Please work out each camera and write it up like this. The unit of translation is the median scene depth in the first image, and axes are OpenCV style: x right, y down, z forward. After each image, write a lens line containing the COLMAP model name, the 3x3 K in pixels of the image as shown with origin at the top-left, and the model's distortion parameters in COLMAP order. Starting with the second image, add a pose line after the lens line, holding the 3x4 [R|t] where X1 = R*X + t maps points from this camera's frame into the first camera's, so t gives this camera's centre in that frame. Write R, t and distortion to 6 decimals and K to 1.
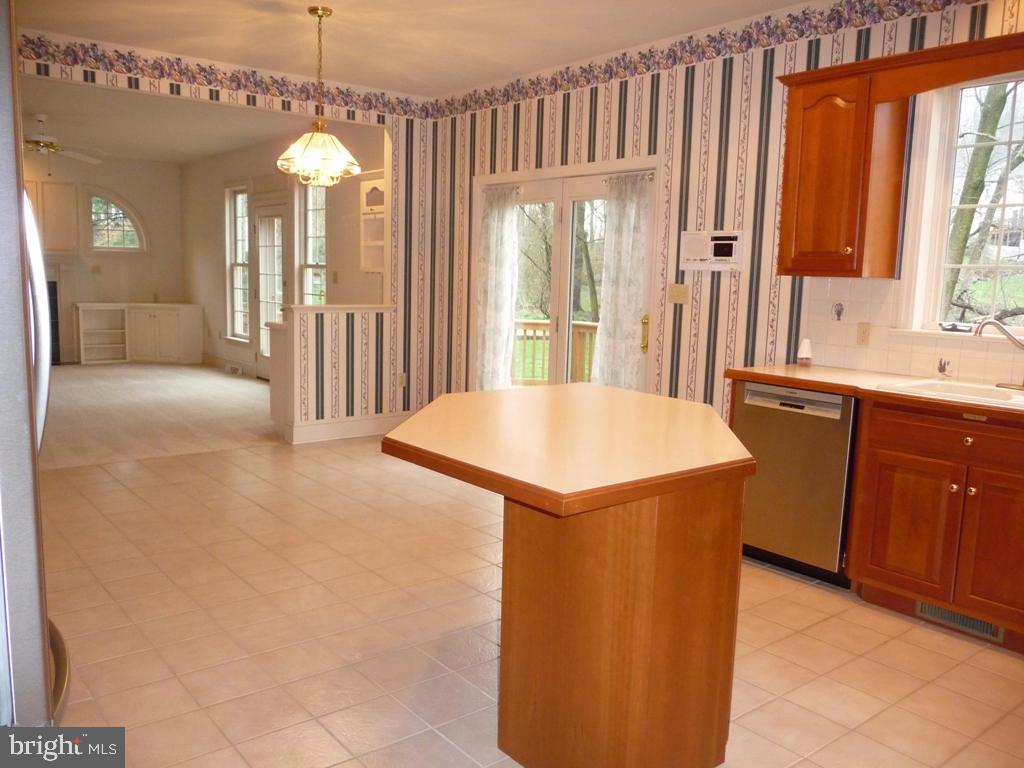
lens RADIAL K [[840.6, 0, 510.4], [0, 840.6, 387.9], [0, 0, 1]] dist [-0.040984, 0.031841]
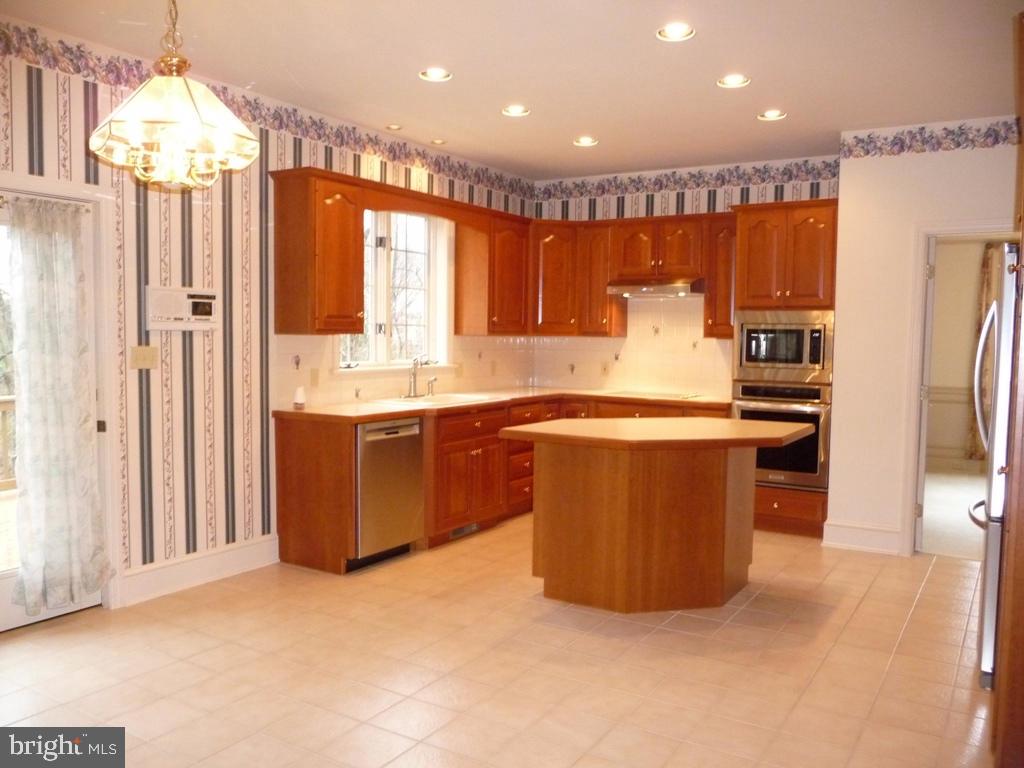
lens RADIAL K [[840.6, 0, 511.4], [0, 840.6, 386.0], [0, 0, 1]] dist [-0.040984, 0.031841]
pose [[-0.336150, -0.087572, 0.937728, -0.908285], [0.110888, 0.985062, 0.131743, -0.193573], [-0.935258, 0.148268, -0.321418, 1.165336]]
